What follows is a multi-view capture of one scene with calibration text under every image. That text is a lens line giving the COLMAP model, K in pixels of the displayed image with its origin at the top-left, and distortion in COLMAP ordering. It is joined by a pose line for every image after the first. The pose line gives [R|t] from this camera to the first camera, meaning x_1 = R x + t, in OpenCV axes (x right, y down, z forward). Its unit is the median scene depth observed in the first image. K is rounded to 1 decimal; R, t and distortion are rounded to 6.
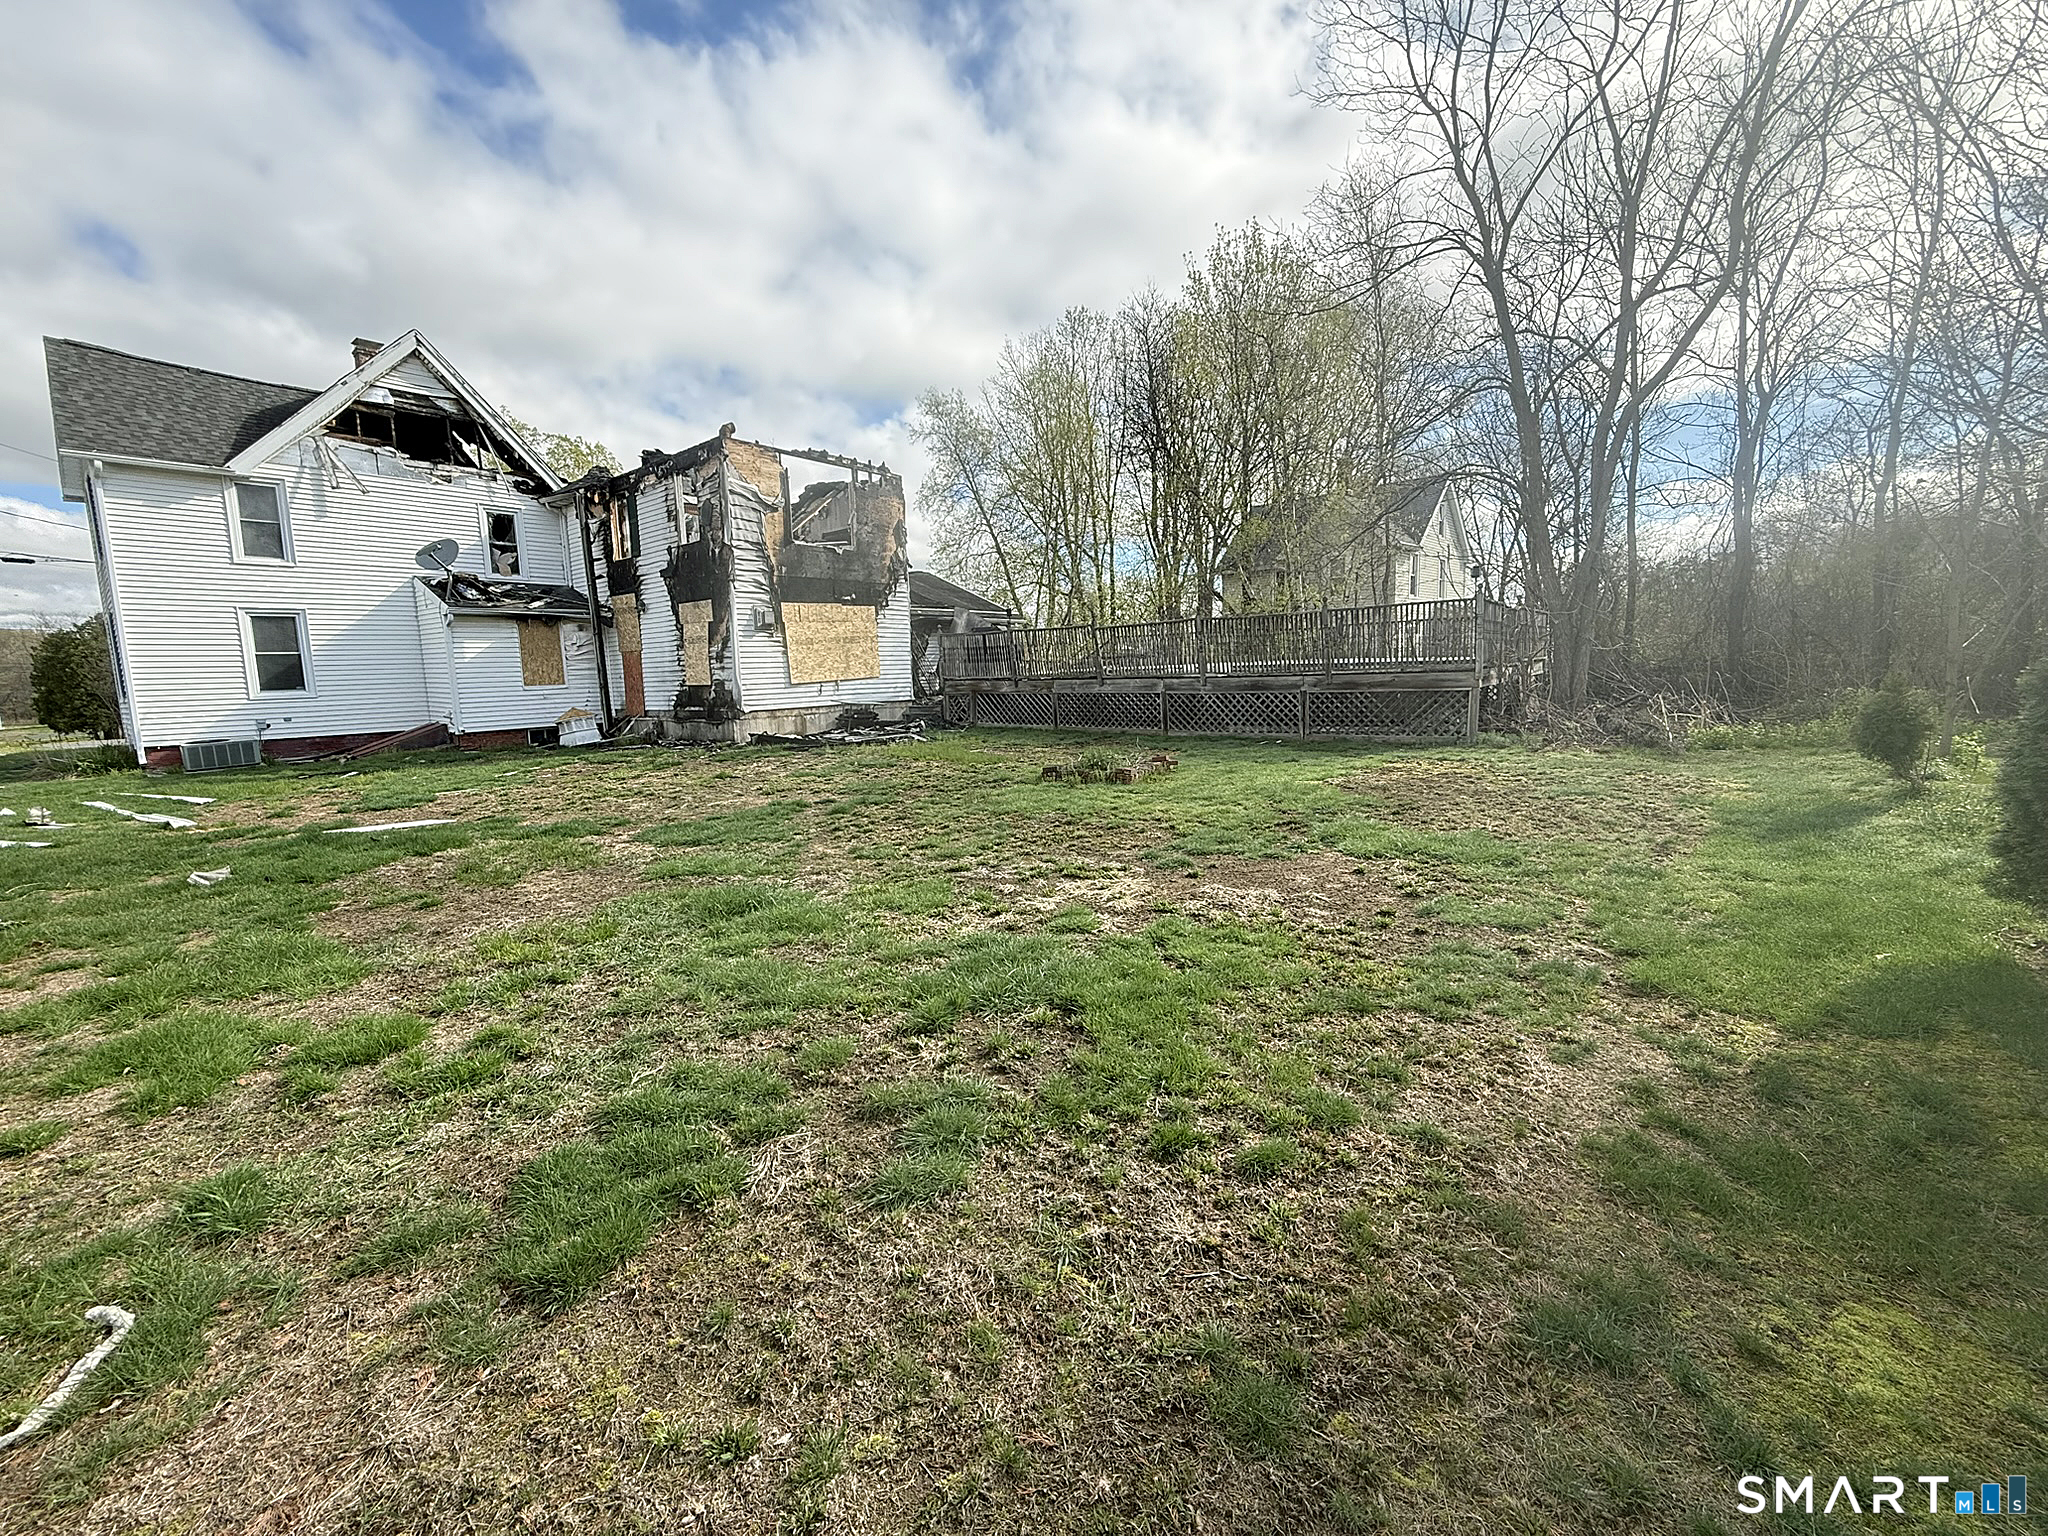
lens RADIAL K [[814.3, 0, 1017.4], [0, 814.3, 767.6], [0, 0, 1]] dist [-0.000737, 0.000205]
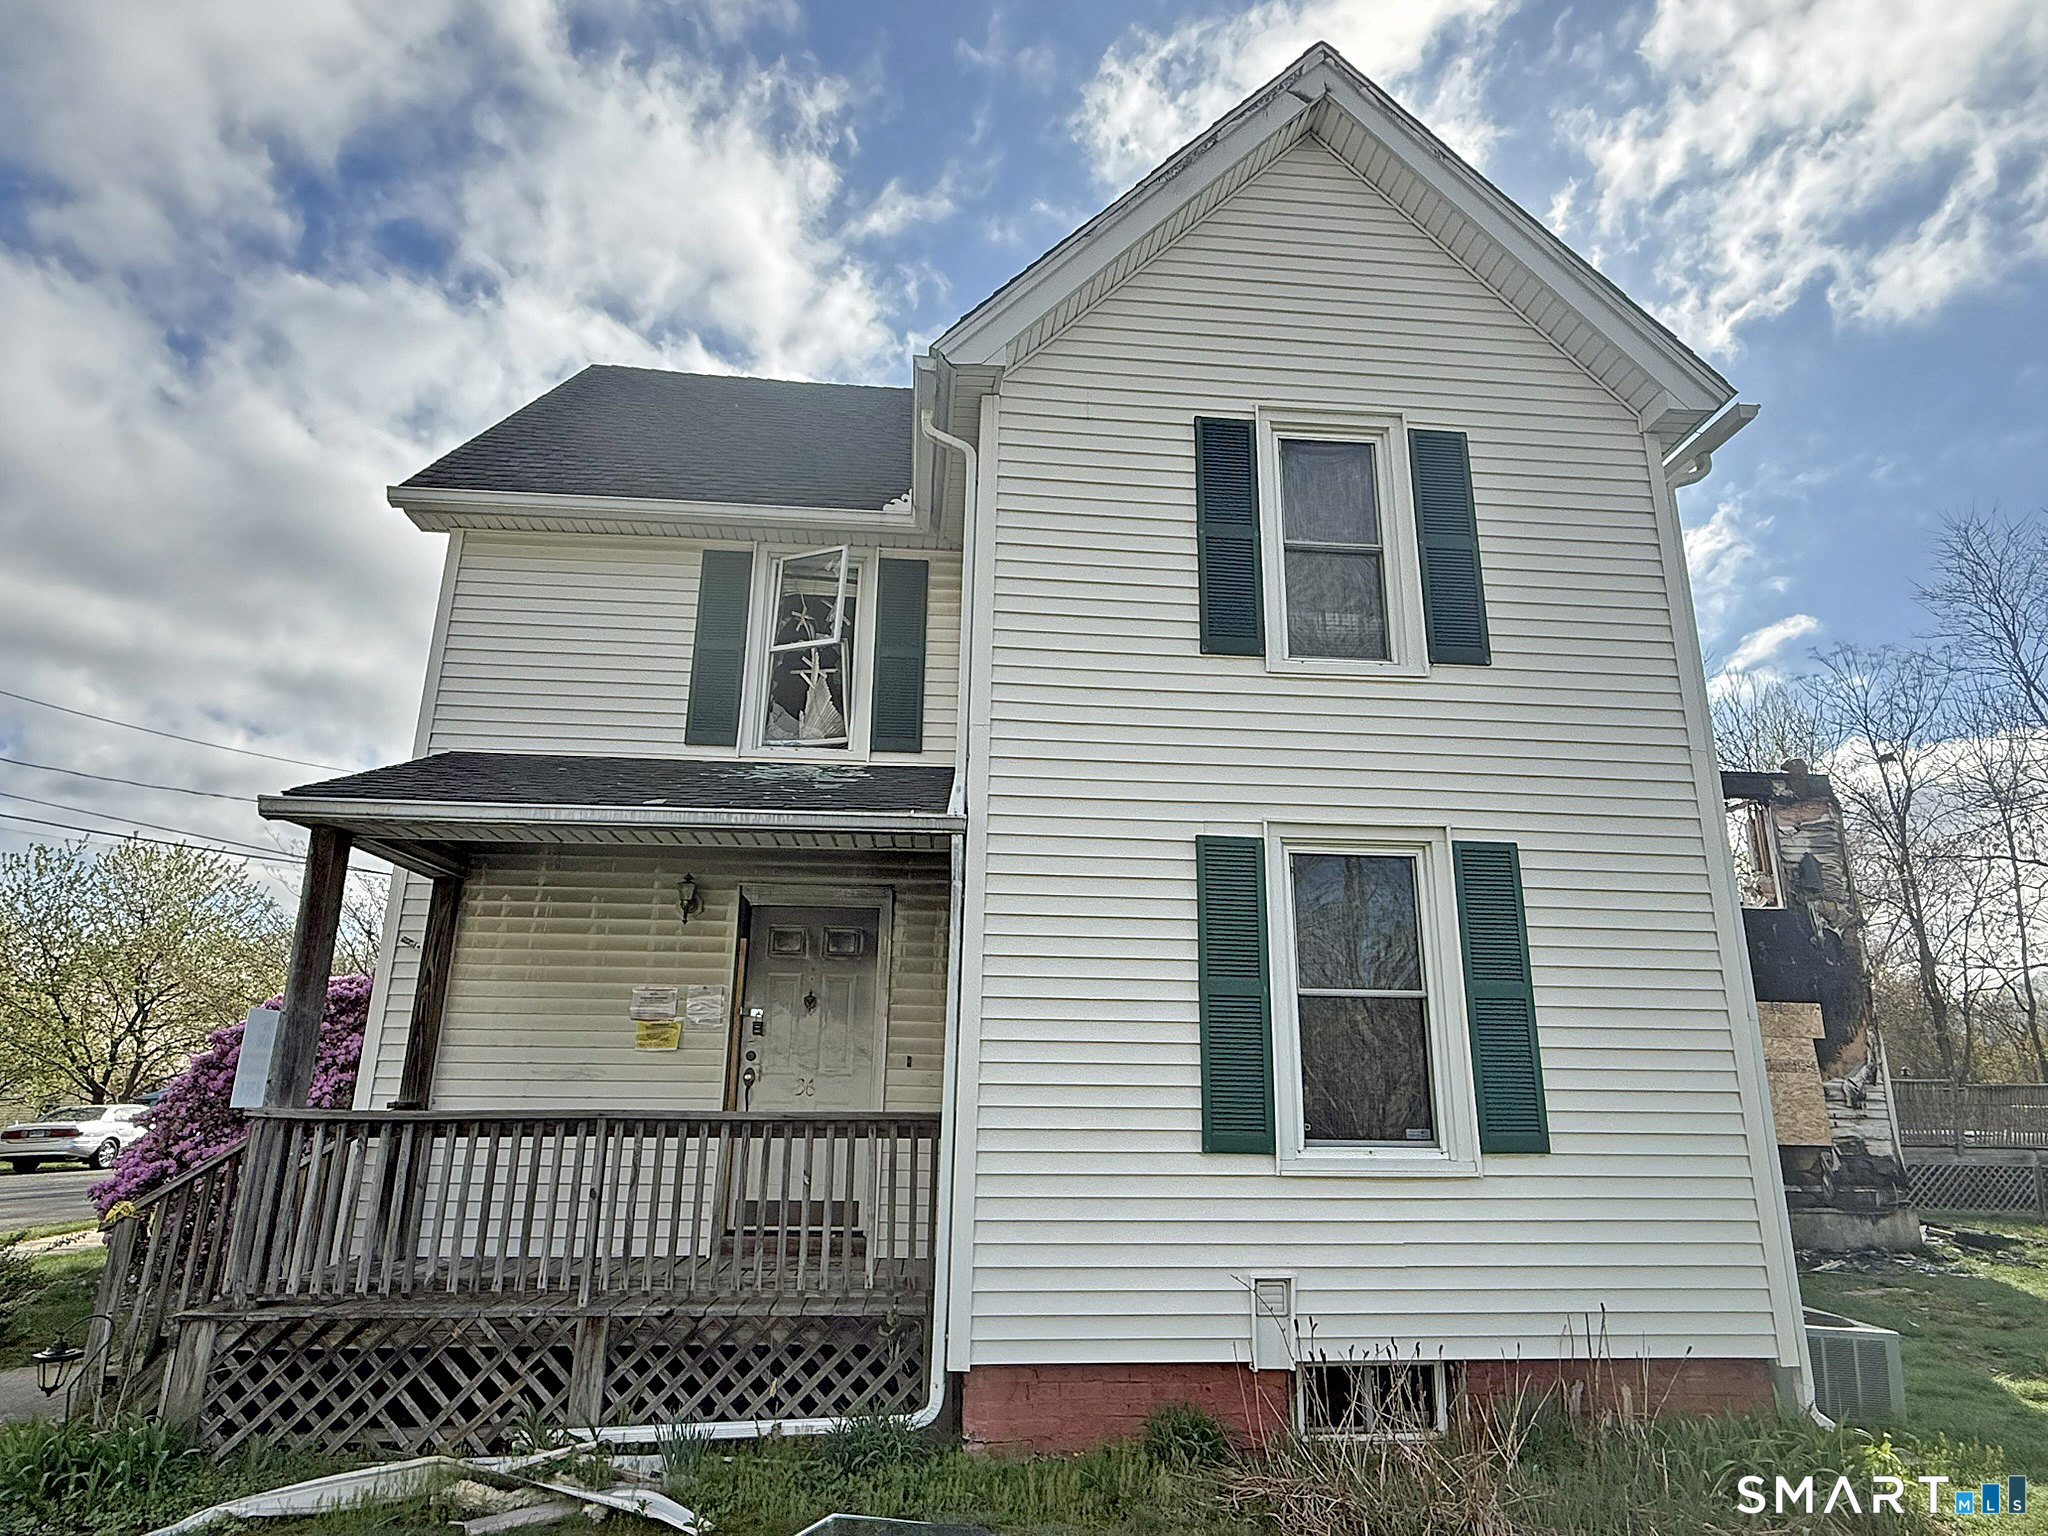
lens RADIAL K [[1114.8, 0, 968.7], [0, 1114.8, 805.8], [0, 0, 1]] dist [-0.002967, -0.002328]
pose [[0.696226, 0.225533, 0.681472, -1.371463], [0.047747, 0.932707, -0.357460, -0.071053], [-0.716233, 0.281411, 0.638607, 0.837107]]
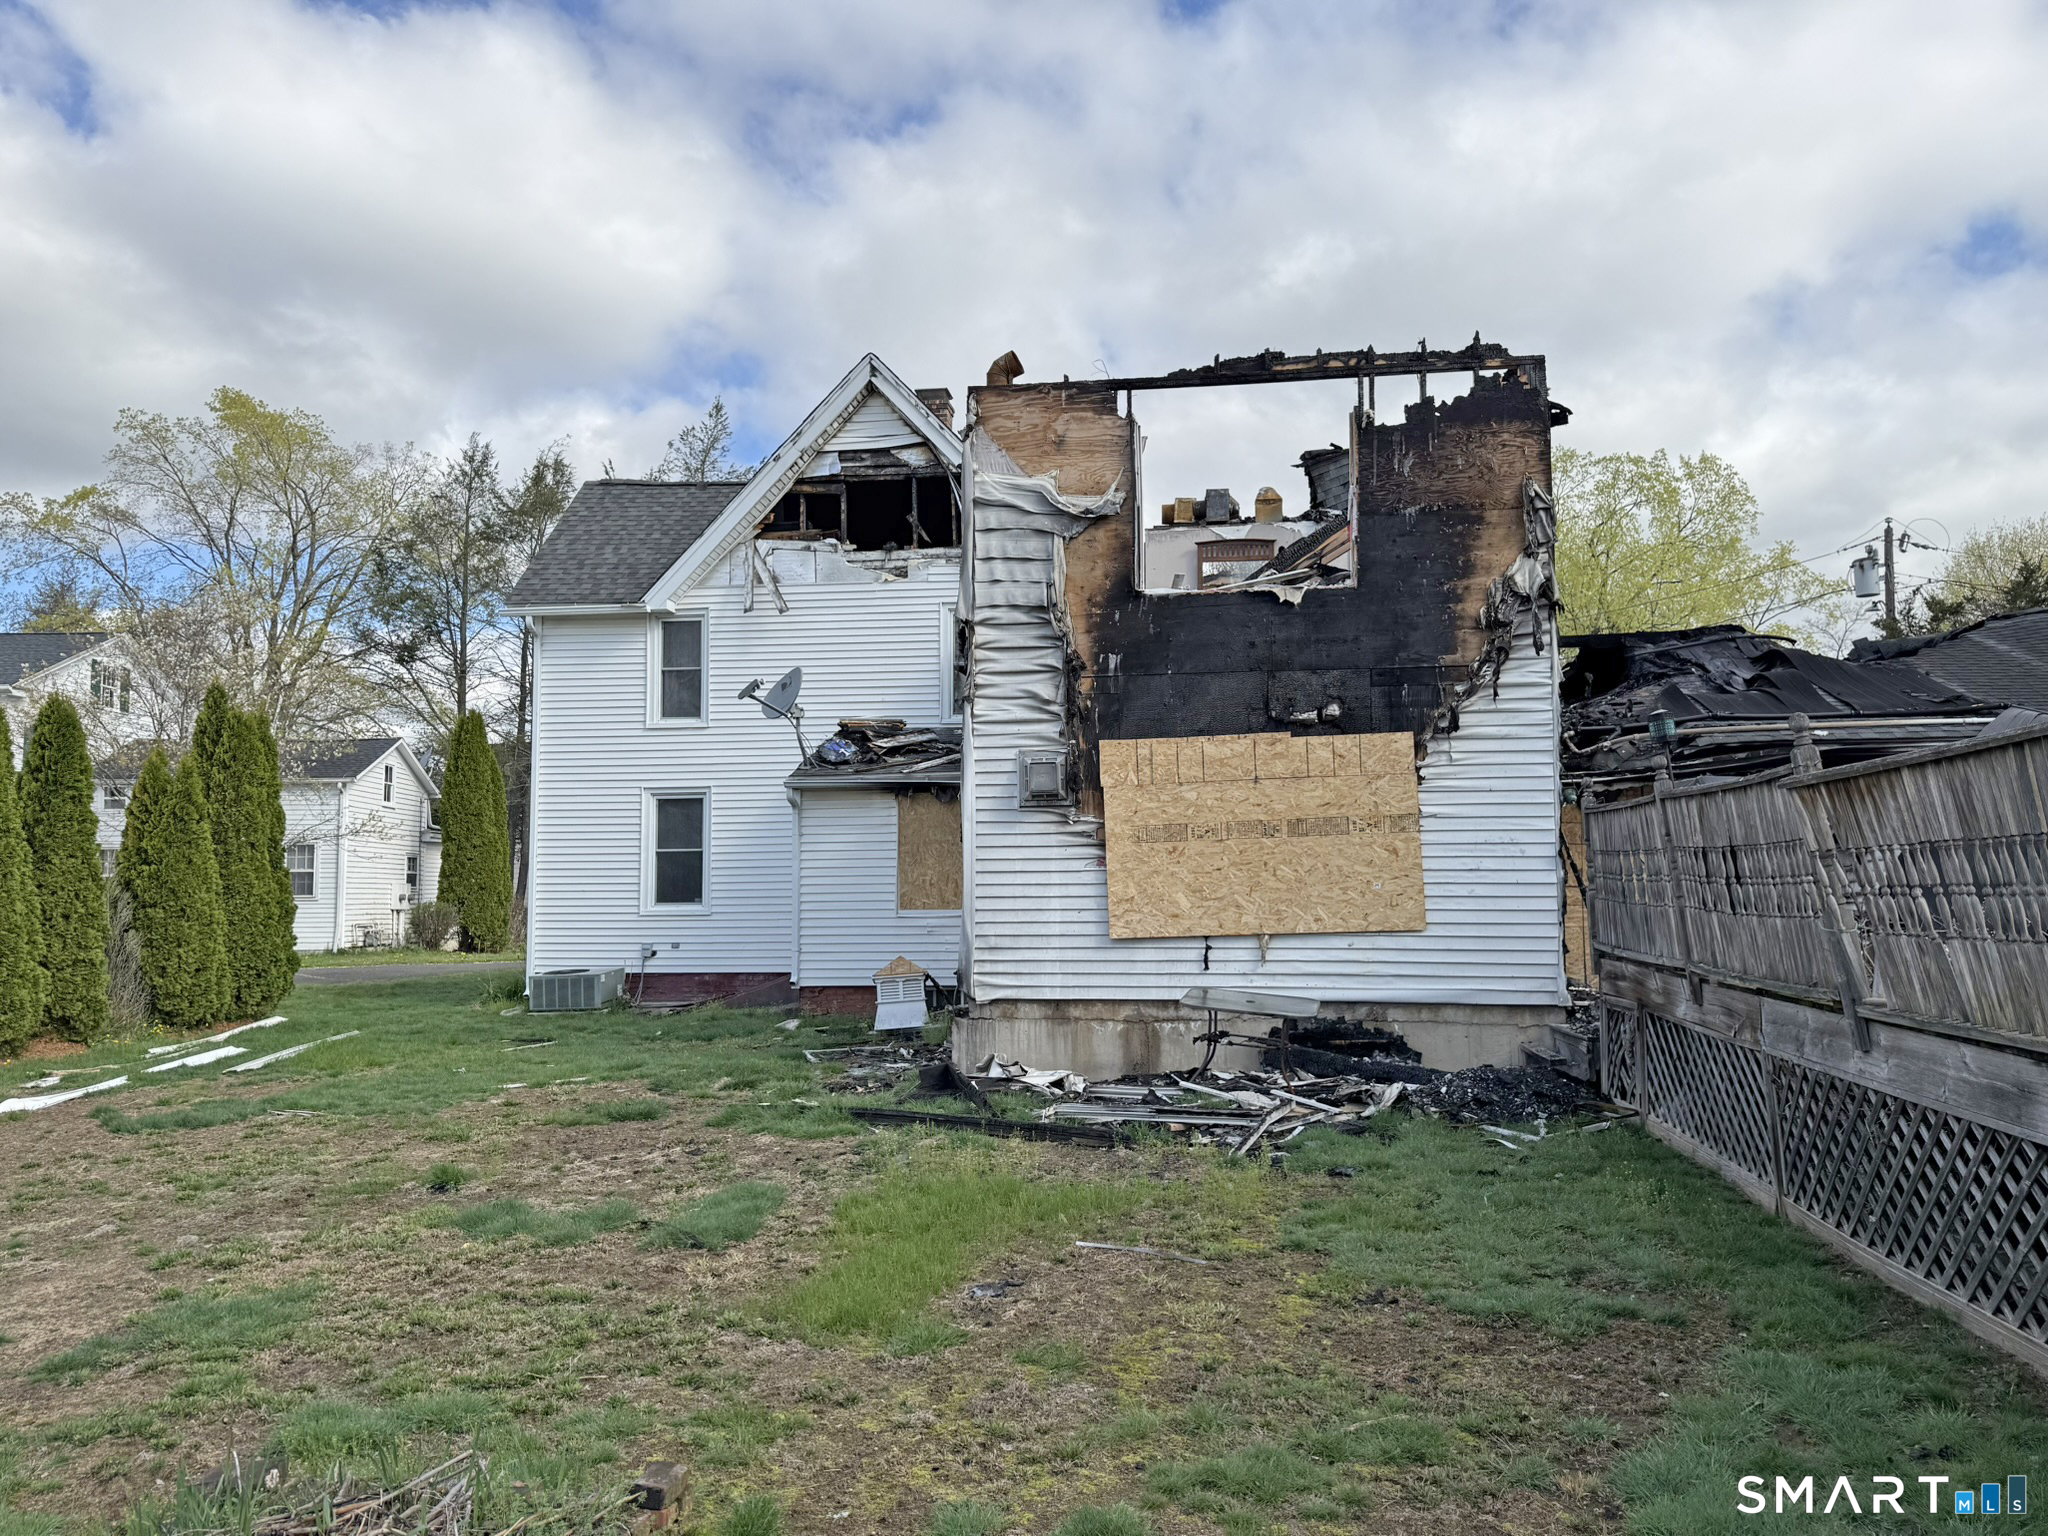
lens RADIAL K [[1419.0, 0, 1024.4], [0, 1419.0, 776.9], [0, 0, 1]] dist [0.155411, -0.272392]
pose [[0.522896, -0.032871, -0.851763, 0.292550], [-0.114174, 0.987551, -0.108202, -0.100064], [0.844716, 0.153827, 0.512633, 0.588828]]
